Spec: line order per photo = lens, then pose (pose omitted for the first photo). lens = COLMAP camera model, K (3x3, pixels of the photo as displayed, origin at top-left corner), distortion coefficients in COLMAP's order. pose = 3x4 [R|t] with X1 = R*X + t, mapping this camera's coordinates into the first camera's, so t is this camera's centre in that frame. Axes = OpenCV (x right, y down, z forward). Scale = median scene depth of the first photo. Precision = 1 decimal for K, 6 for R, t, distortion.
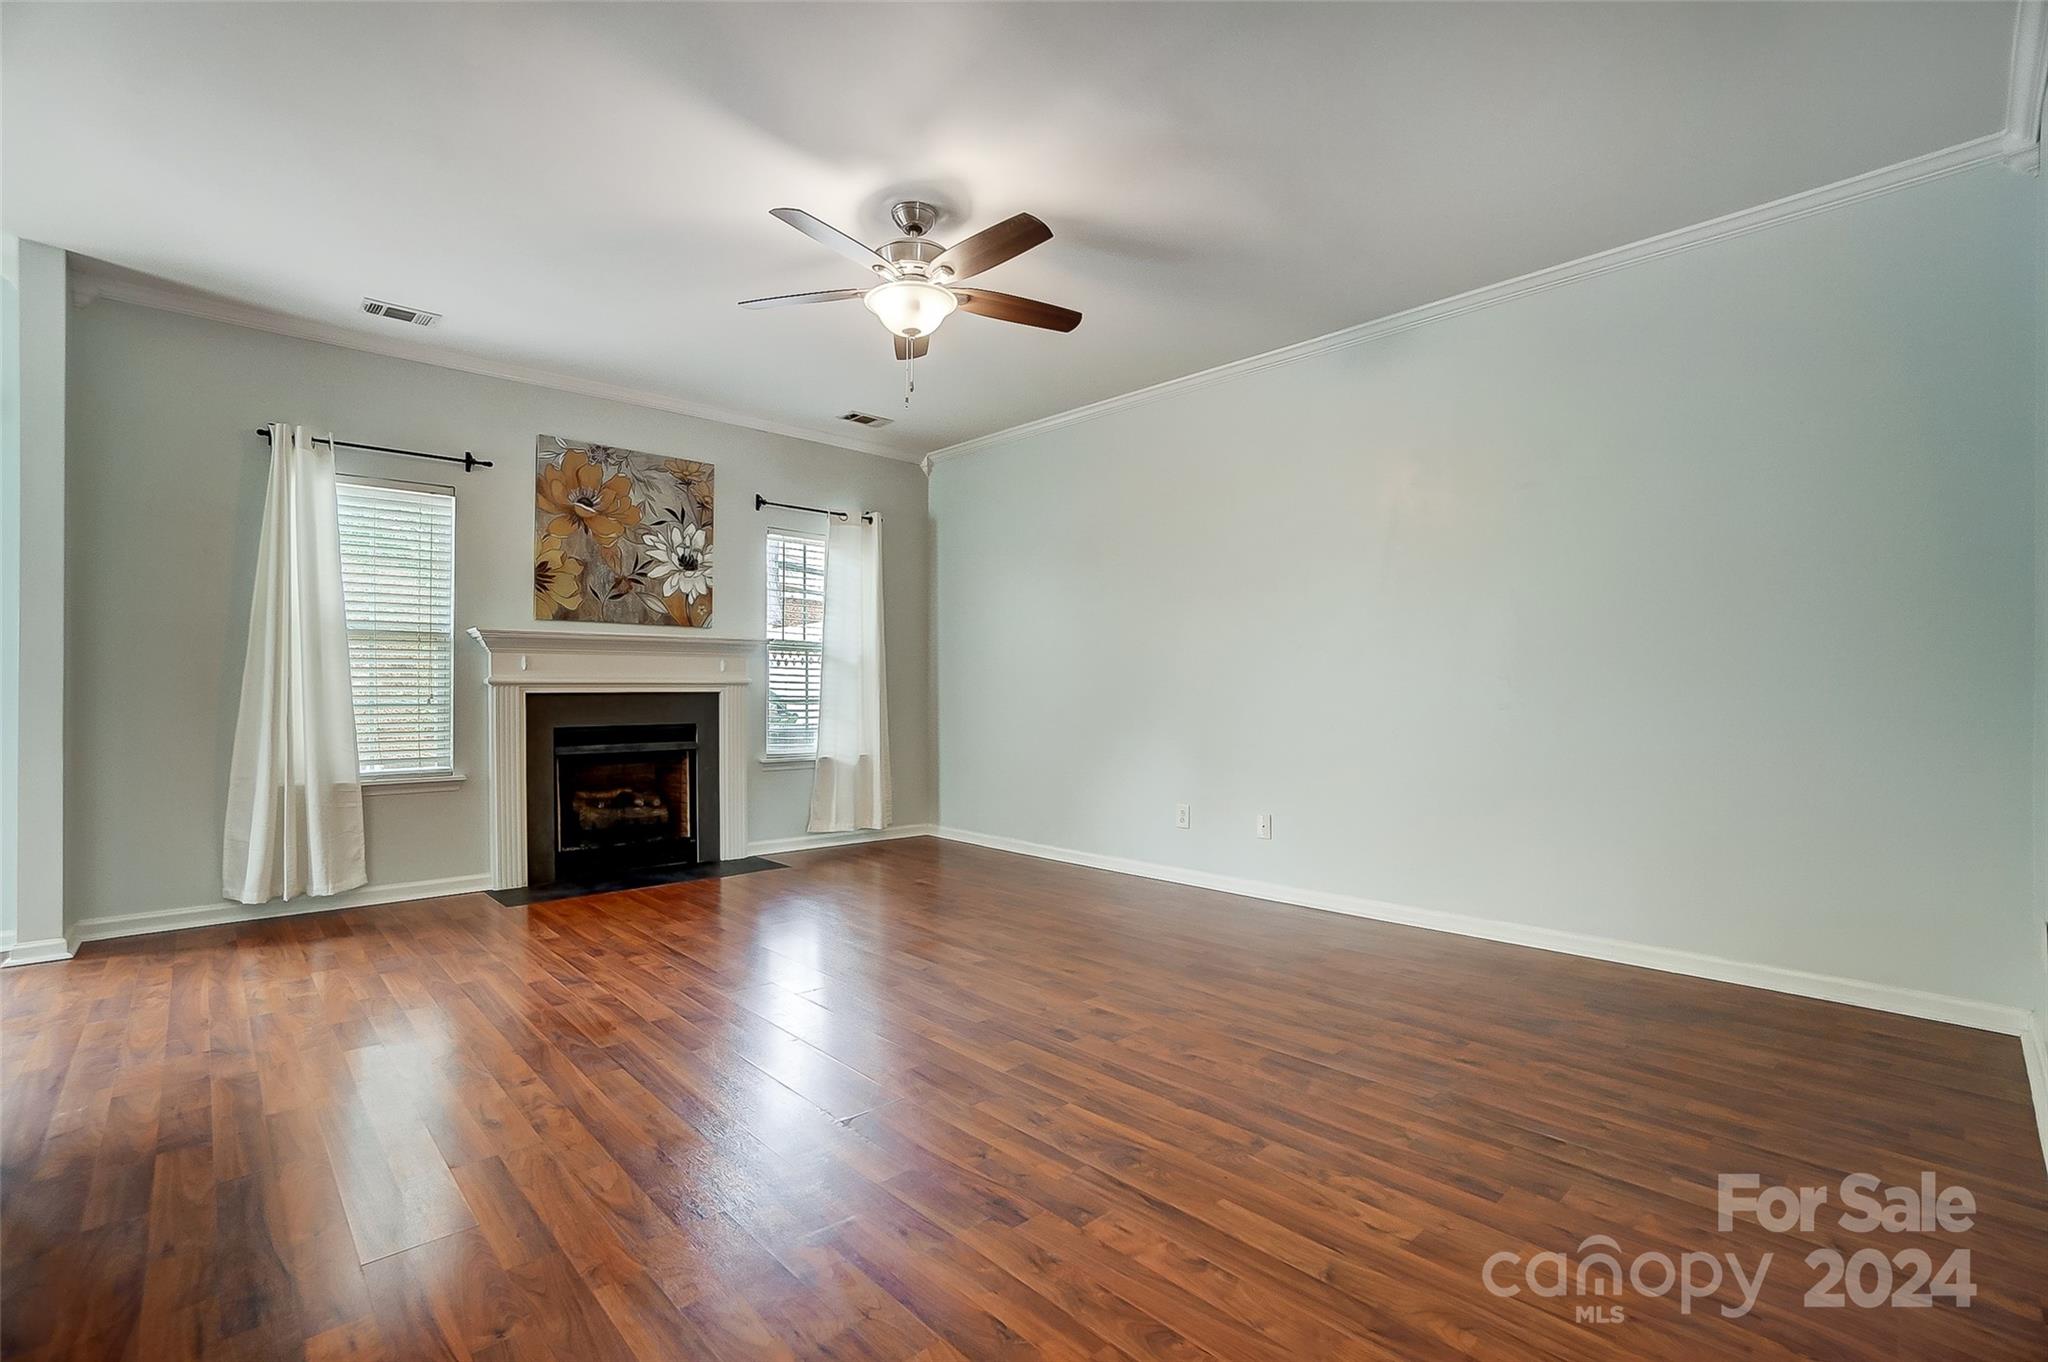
lens RADIAL K [[902.6, 0, 1025.6], [0, 902.6, 693.5], [0, 0, 1]] dist [-0.067456, 0.021387]
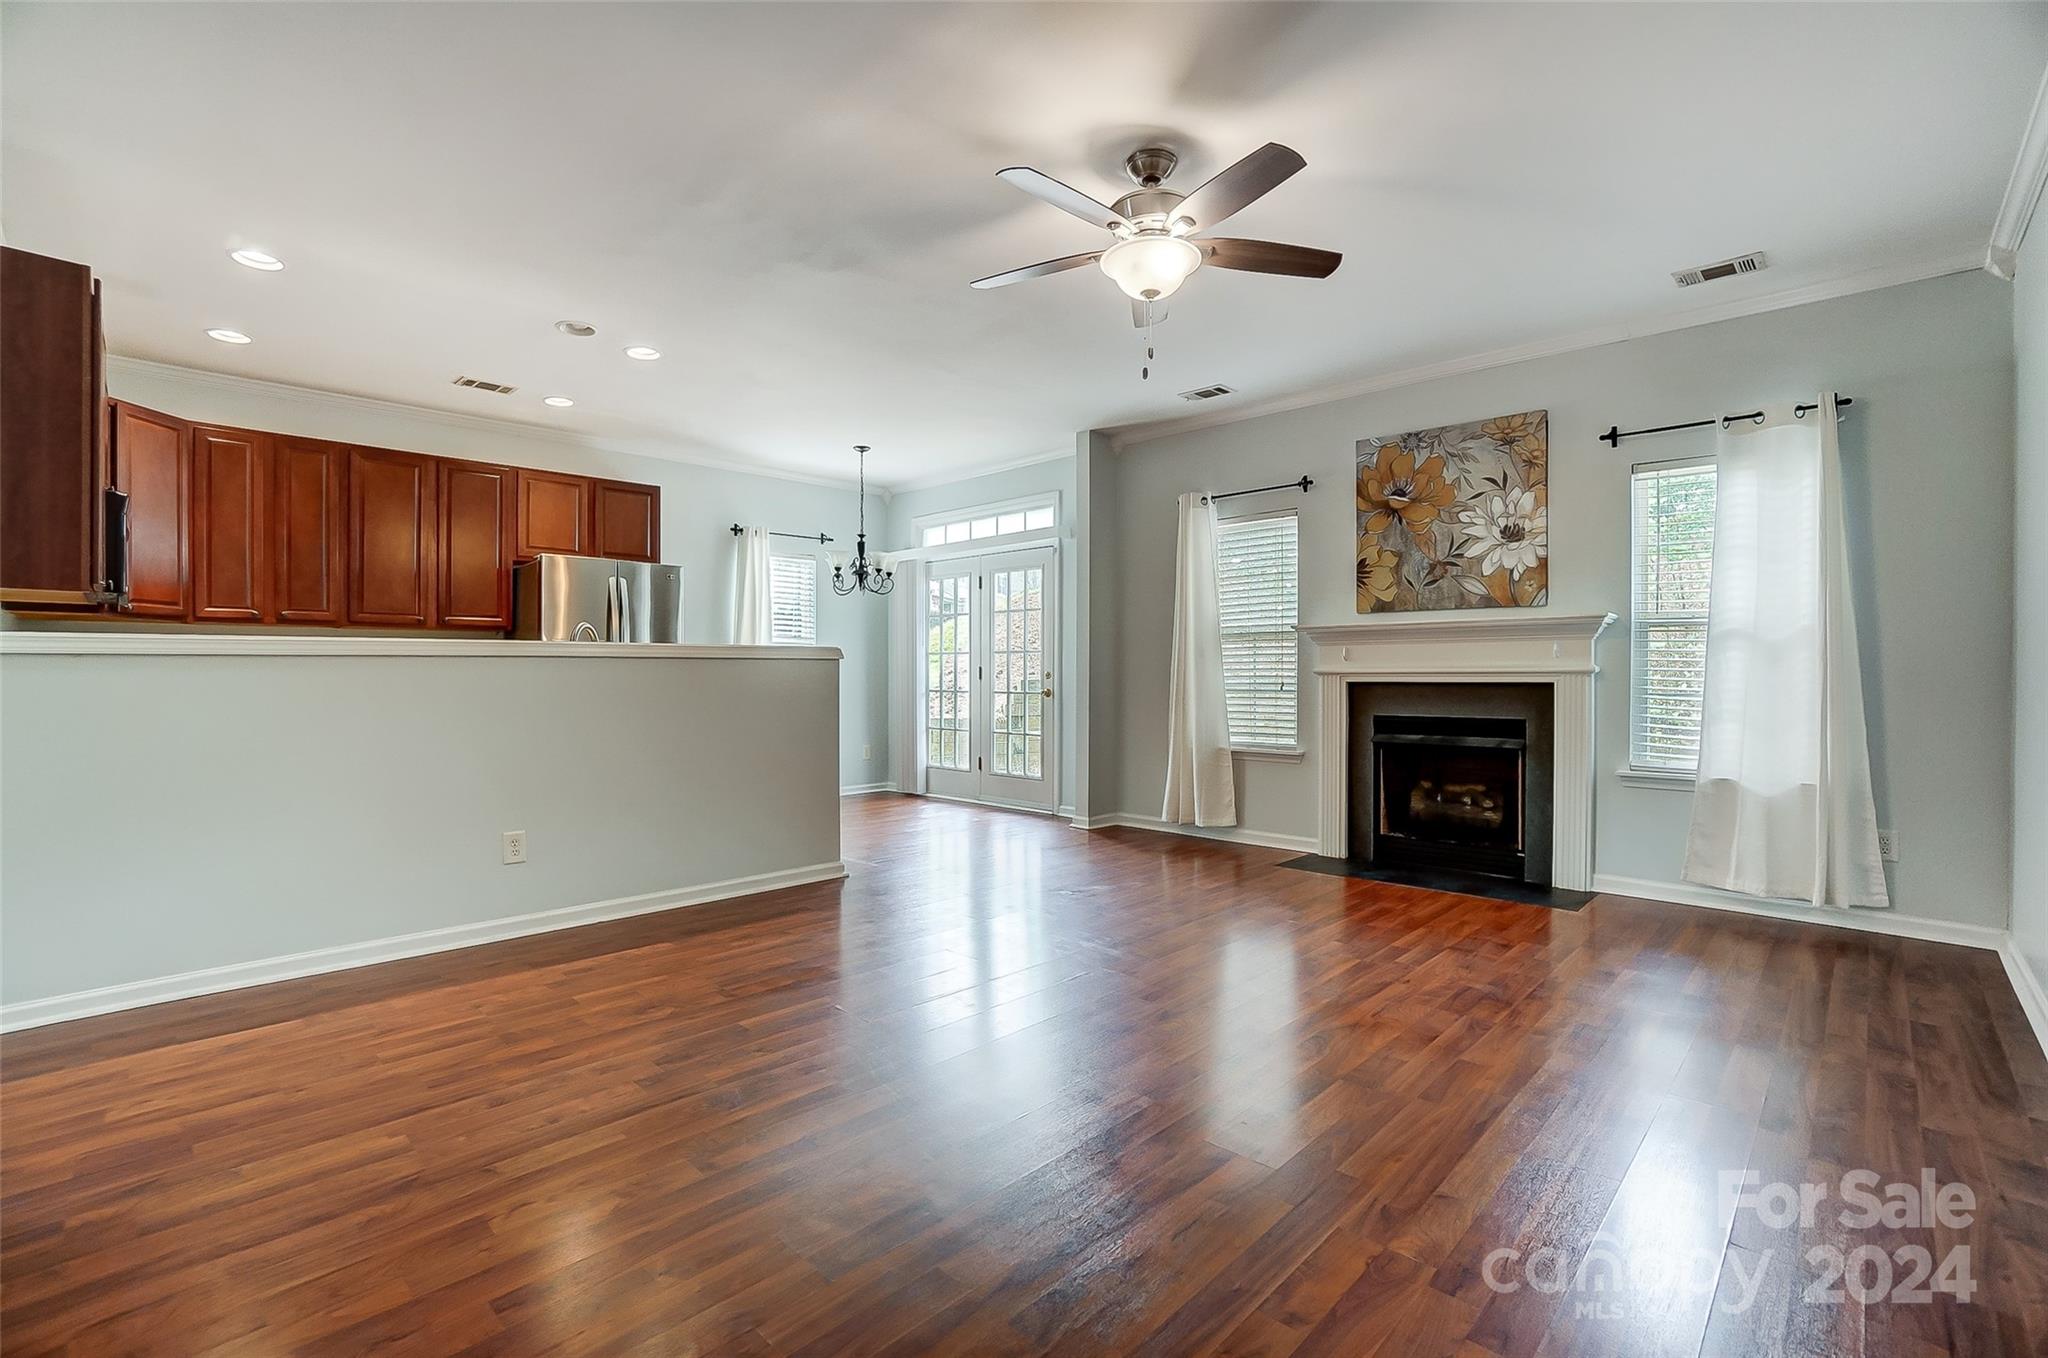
lens RADIAL K [[909.4, 0, 1027.6], [0, 909.4, 685.3], [0, 0, 1]] dist [-0.049276, 0.014535]
pose [[0.061258, 0.015431, -0.998003, 0.488248], [0.000643, 0.999880, 0.015500, -0.013096], [0.998122, -0.001592, 0.061240, 0.500117]]
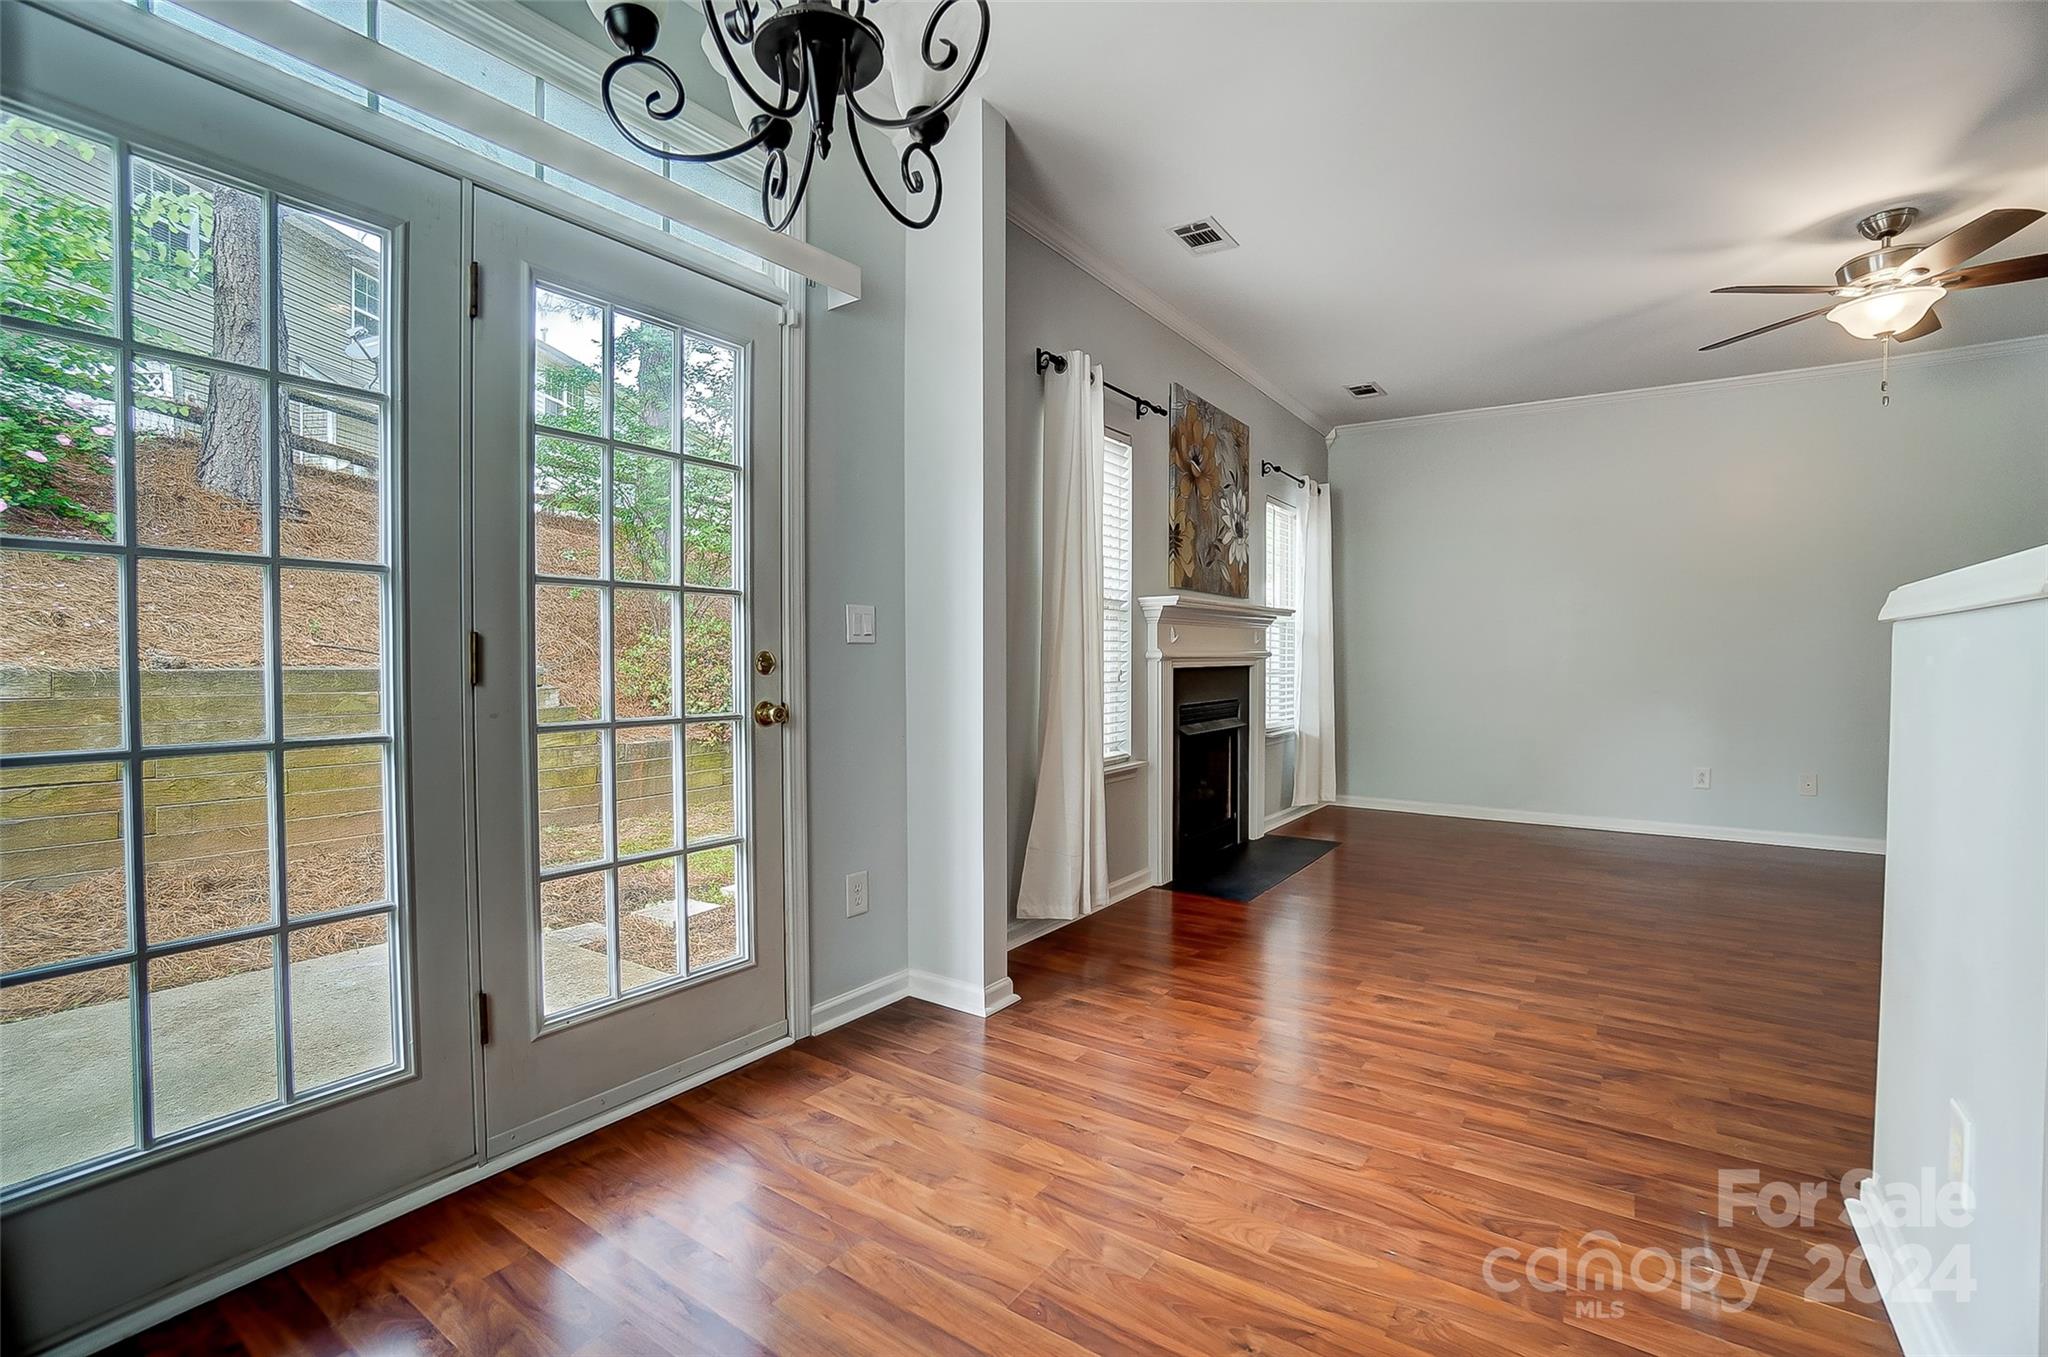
lens RADIAL K [[898.7, 0, 1034.4], [0, 898.7, 679.2], [0, 0, 1]] dist [-0.052836, 0.018751]
pose [[0.976081, -0.006745, 0.217304, -0.836983], [0.002160, 0.999770, 0.021331, -0.009041], [-0.217397, -0.020352, 0.975871, 0.124807]]
